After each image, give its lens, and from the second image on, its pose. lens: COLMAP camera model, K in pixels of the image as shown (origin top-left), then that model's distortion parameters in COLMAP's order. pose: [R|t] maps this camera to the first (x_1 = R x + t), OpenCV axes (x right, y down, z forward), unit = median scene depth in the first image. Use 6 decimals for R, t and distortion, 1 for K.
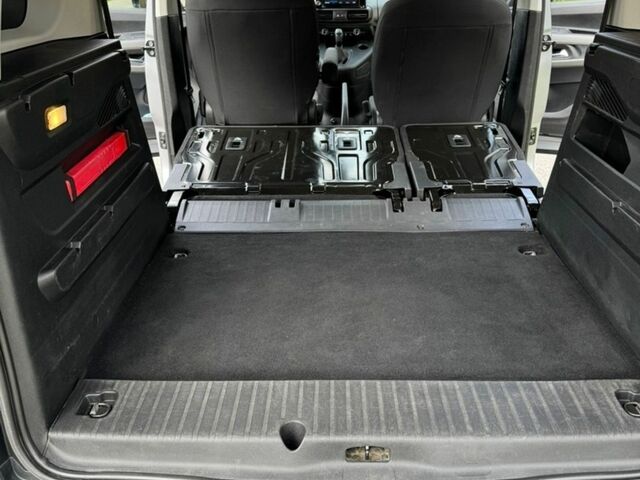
lens RADIAL K [[648.8, 0, 320.0], [0, 648.8, 240.0], [0, 0, 1]] dist [0.174865, -0.425328]
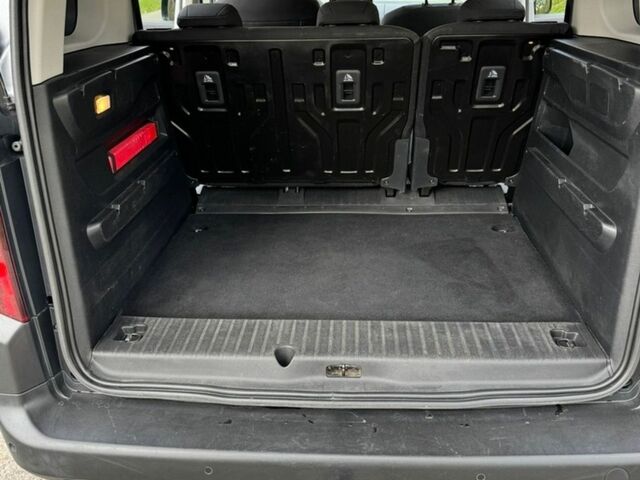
lens RADIAL K [[648.8, 0, 320.0], [0, 648.8, 240.0], [0, 0, 1]] dist [0.174865, -0.425328]
pose [[0.999291, 0.008986, -0.036551, 0.063992], [-0.009653, 0.999789, -0.018107, 0.088063], [0.036381, 0.018447, 0.999168, -0.233181]]
